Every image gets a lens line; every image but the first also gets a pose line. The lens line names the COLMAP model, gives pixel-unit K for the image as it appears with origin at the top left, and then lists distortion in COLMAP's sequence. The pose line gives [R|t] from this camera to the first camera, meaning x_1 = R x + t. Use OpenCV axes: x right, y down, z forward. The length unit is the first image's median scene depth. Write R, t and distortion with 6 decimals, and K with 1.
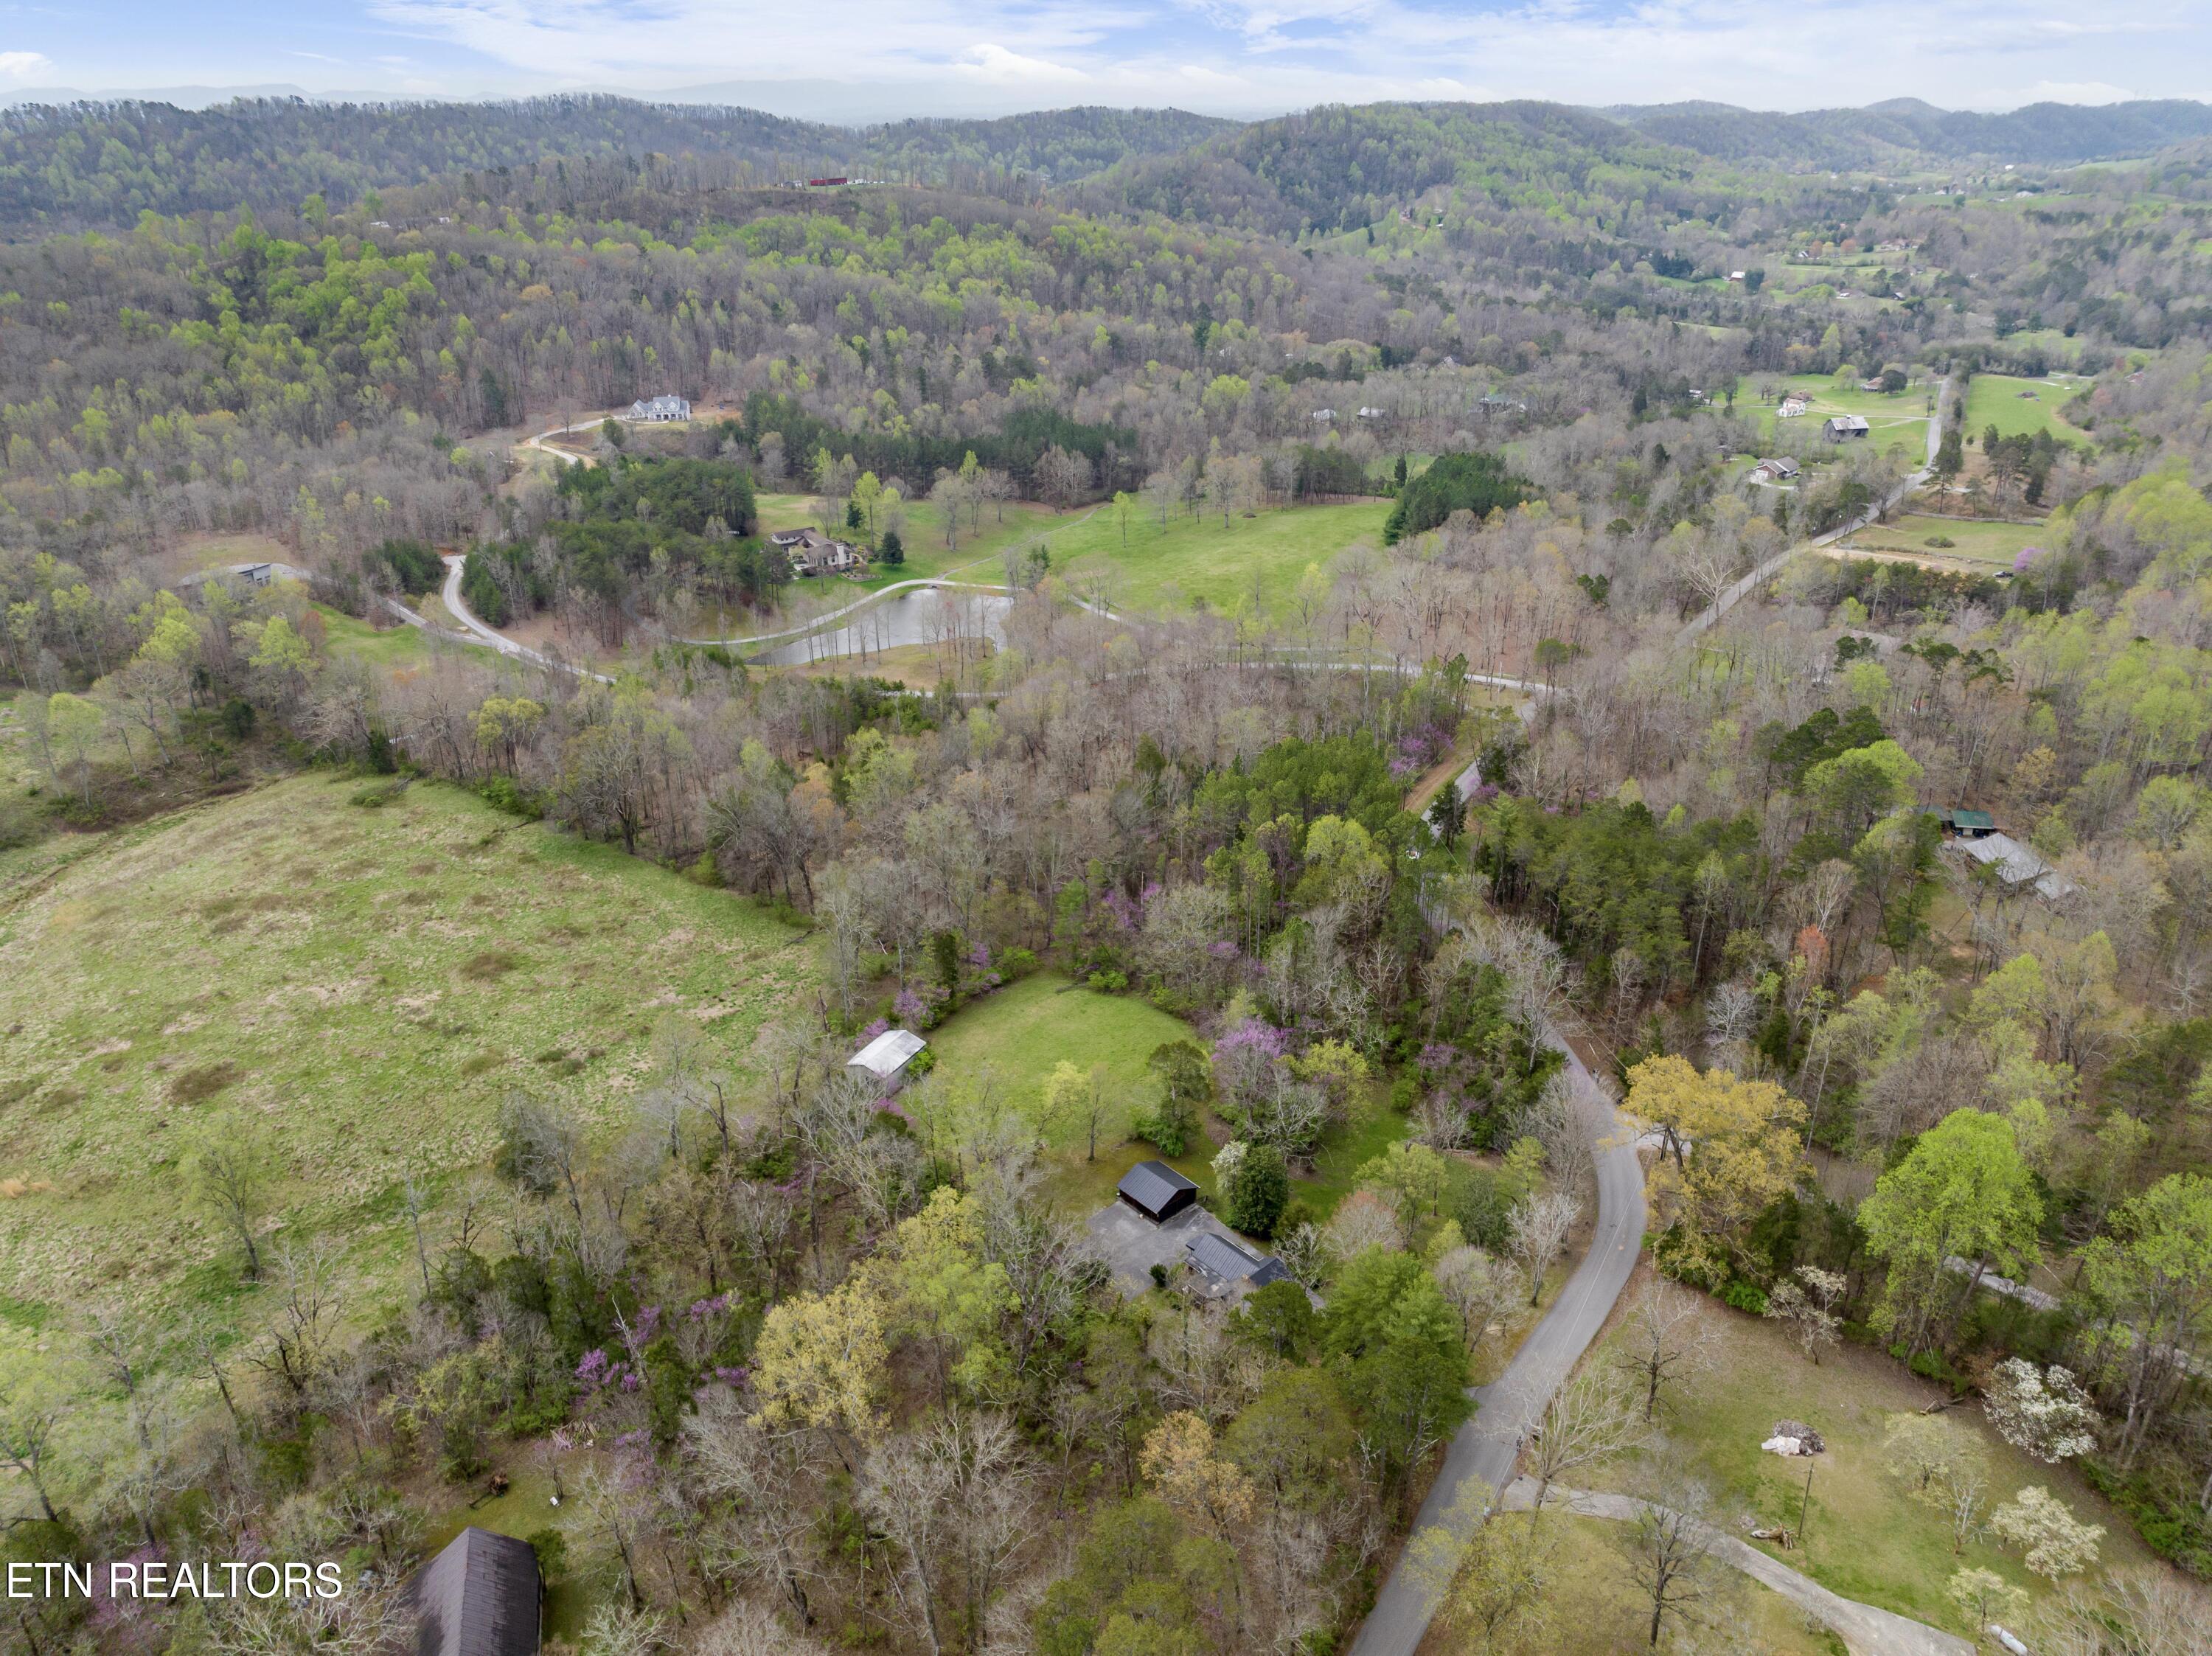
lens RADIAL K [[1555.3, 0, 1106.0], [0, 1555.3, 828.0], [0, 0, 1]] dist [-0.053696, 0.029730]
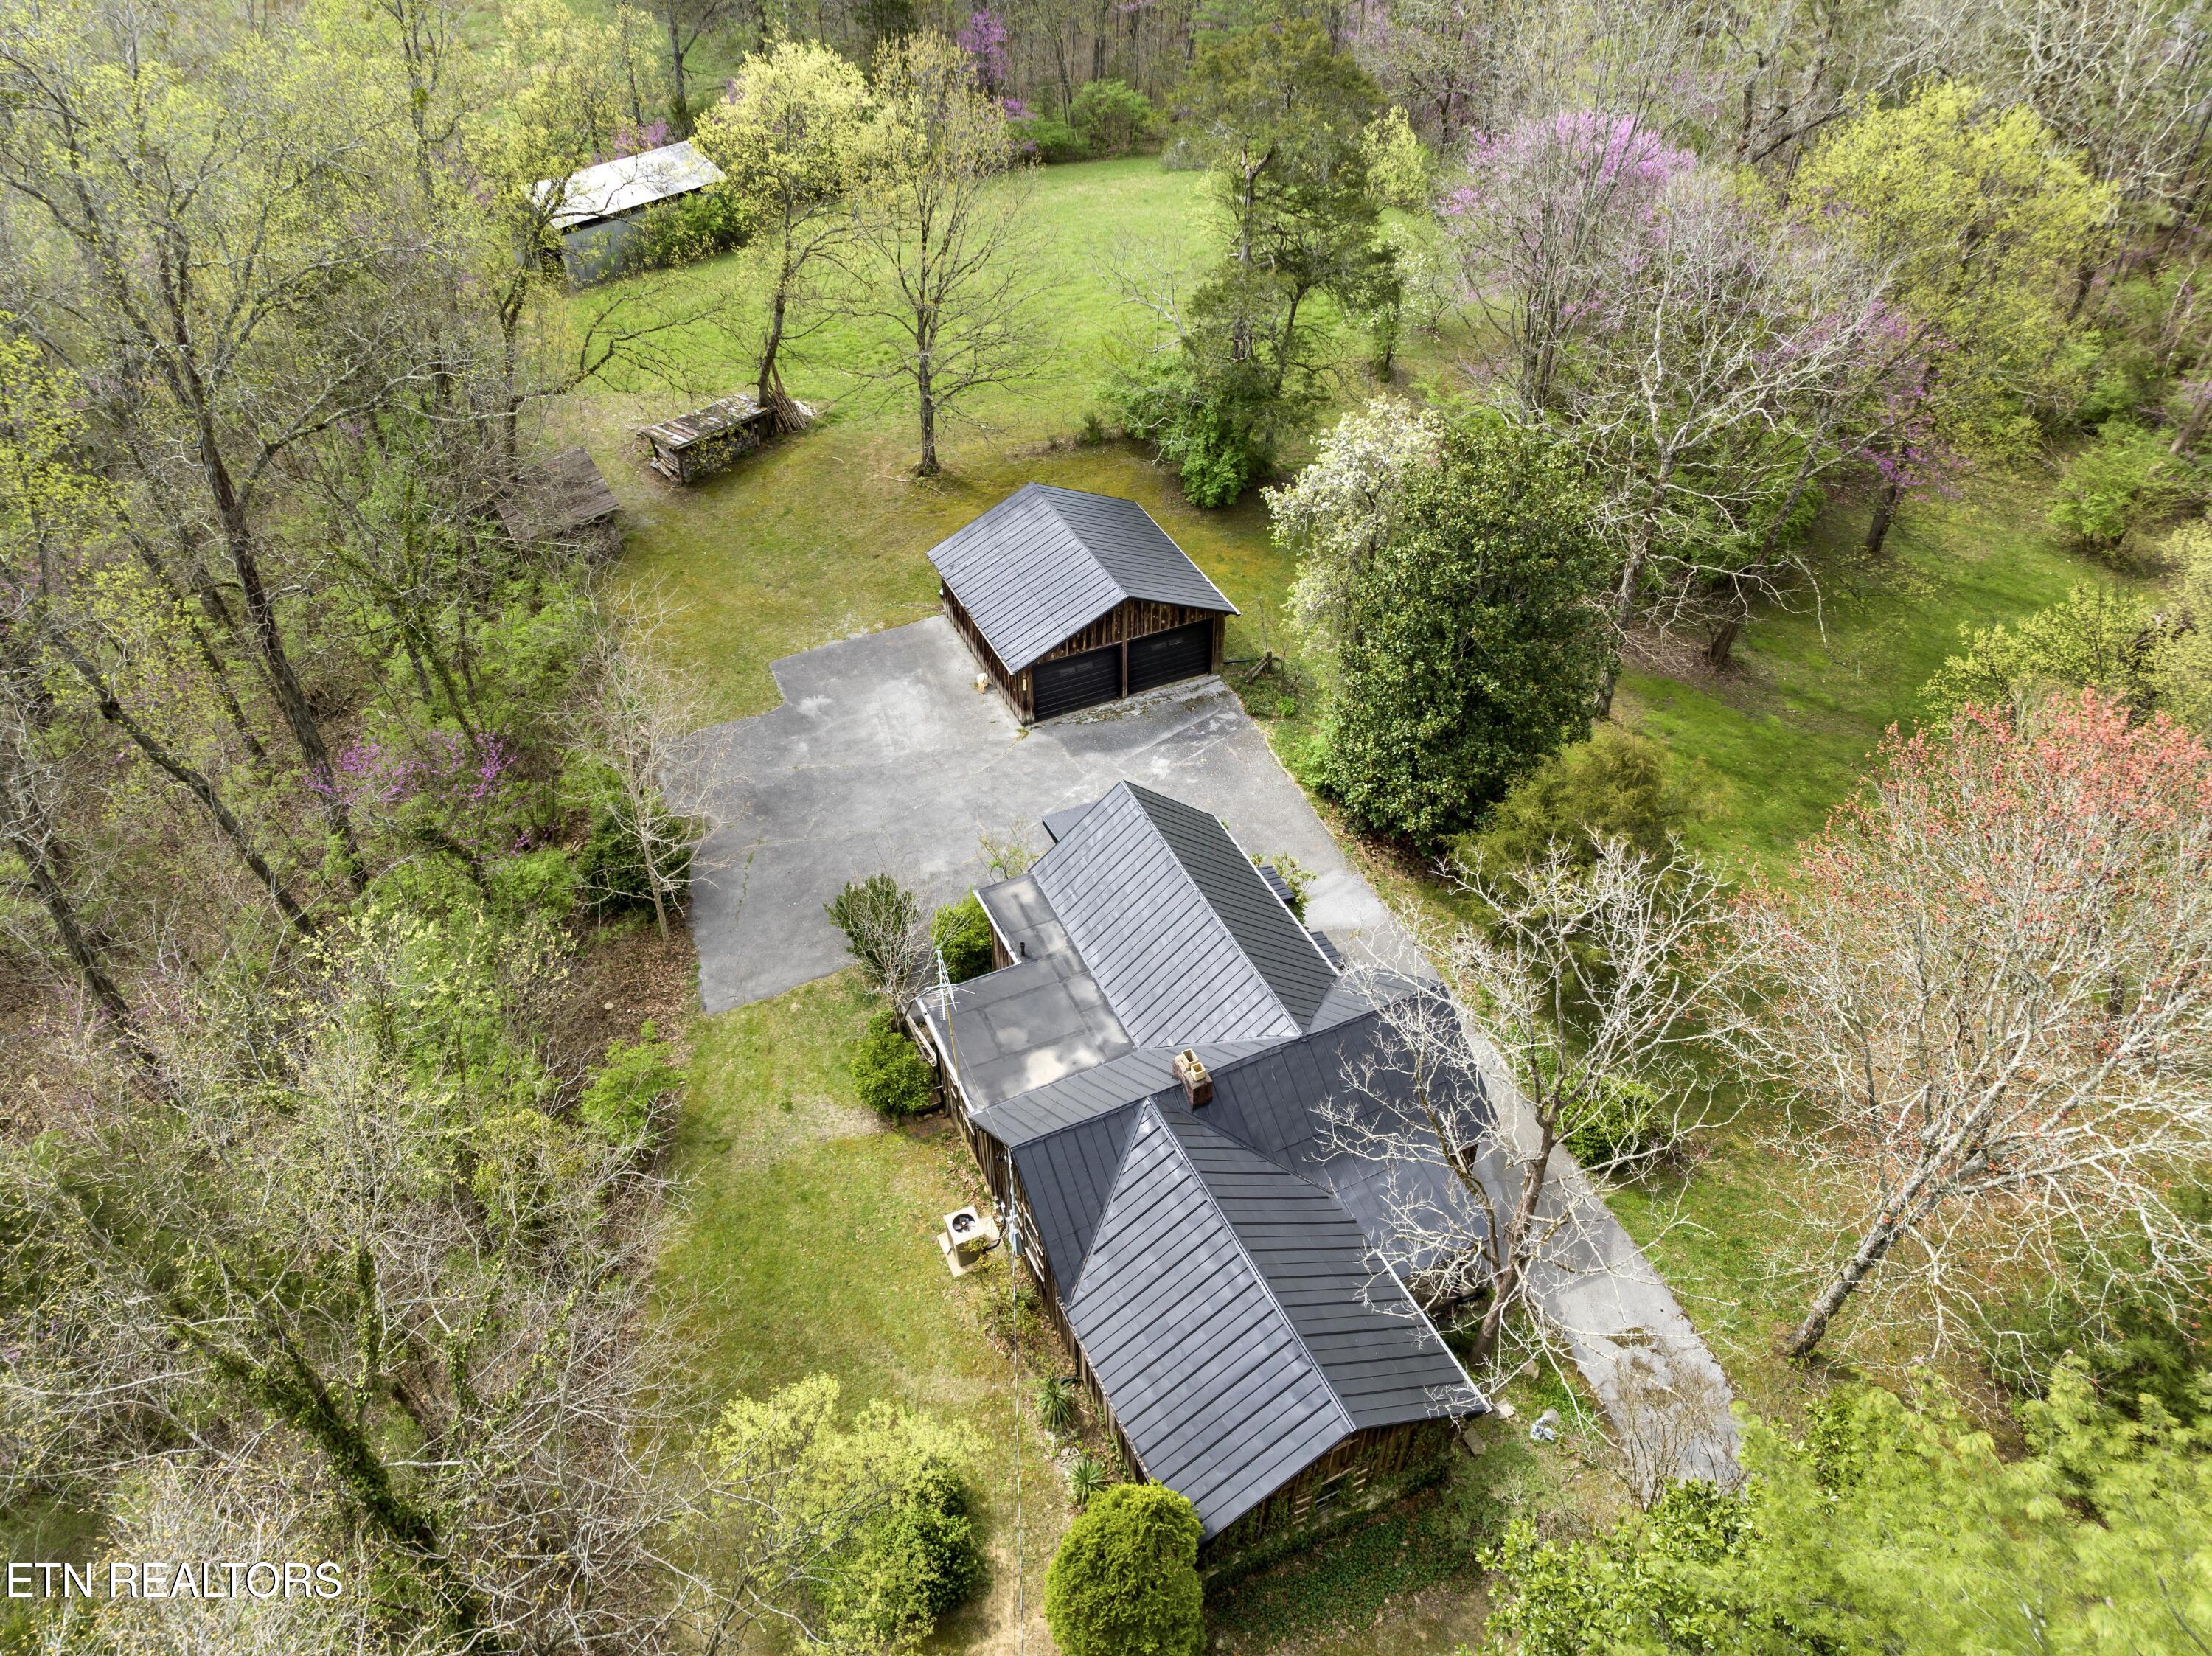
lens RADIAL K [[1541.0, 0, 1106.0], [0, 1541.0, 828.0], [0, 0, 1]] dist [-0.028752, -0.003540]
pose [[0.952320, 0.202947, -0.227815, 0.033343], [-0.128415, 0.943946, 0.304099, 0.062506], [0.276761, -0.260345, 0.924999, 0.246773]]
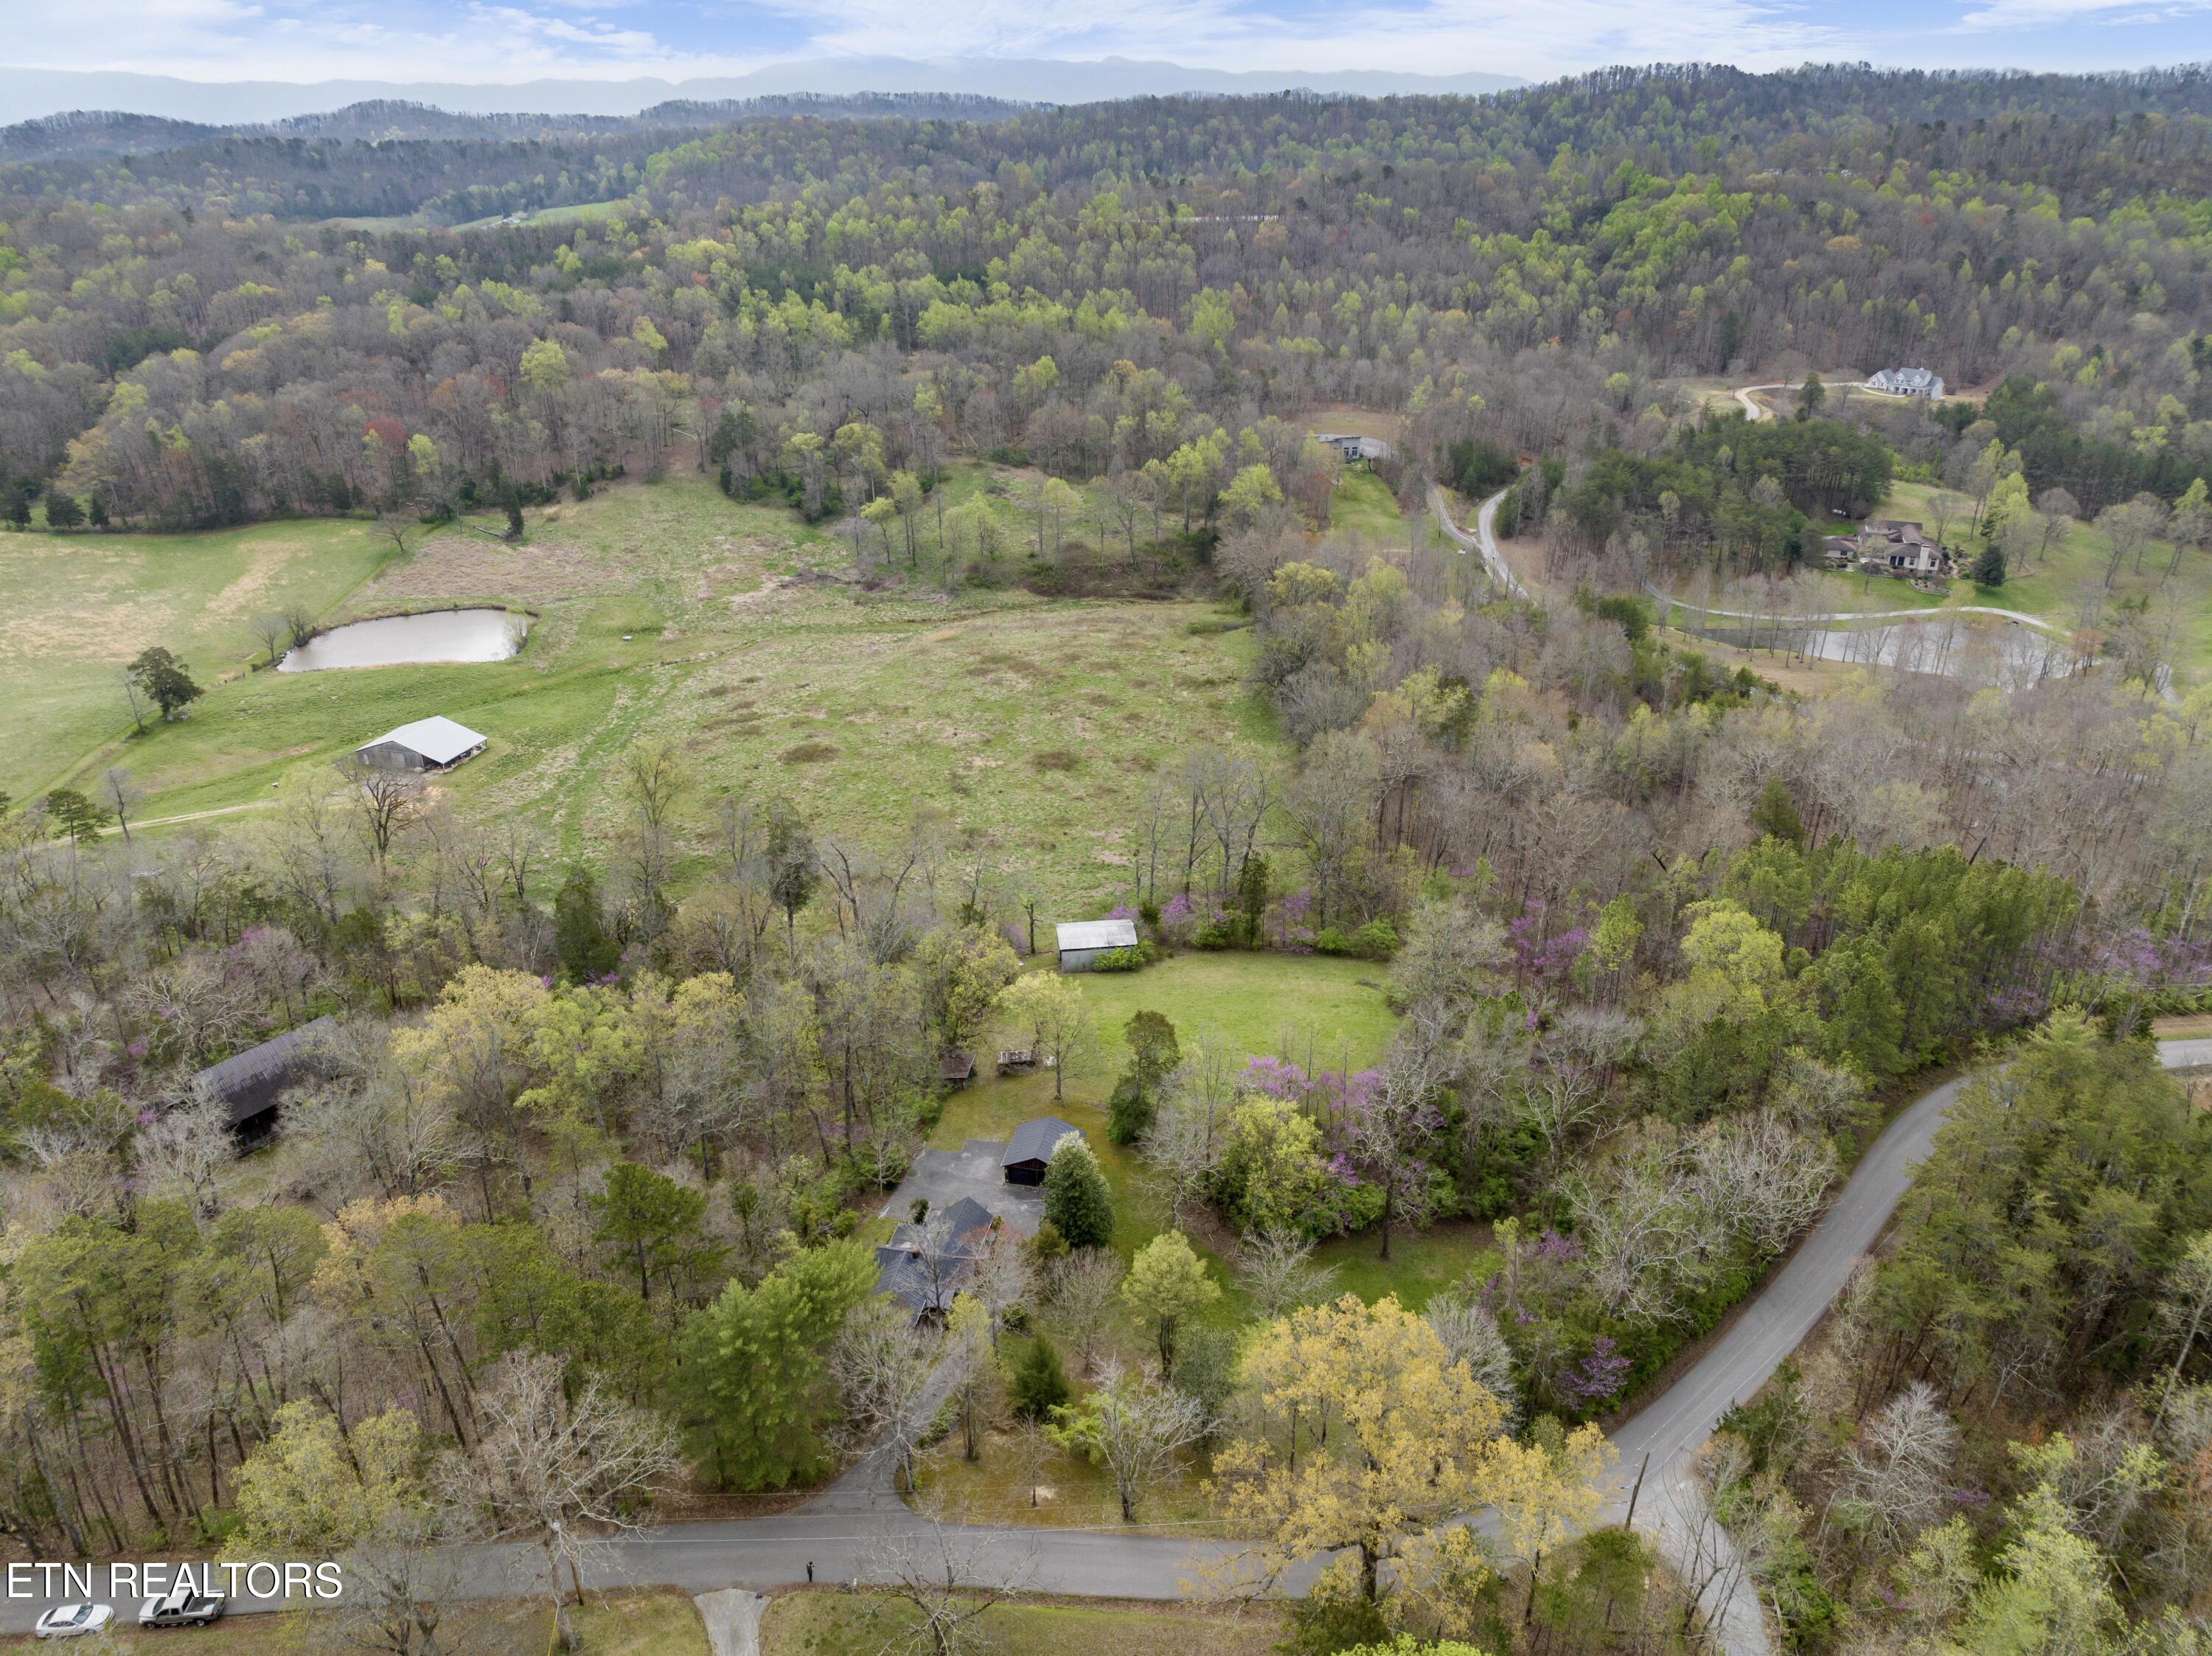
lens RADIAL K [[1555.3, 0, 1106.0], [0, 1555.3, 828.0], [0, 0, 1]] dist [-0.053696, 0.029730]
pose [[0.592646, 0.342591, -0.728974, 0.195442], [-0.338664, 0.927136, 0.160392, -0.024248], [0.730807, 0.151821, 0.665486, 0.143384]]
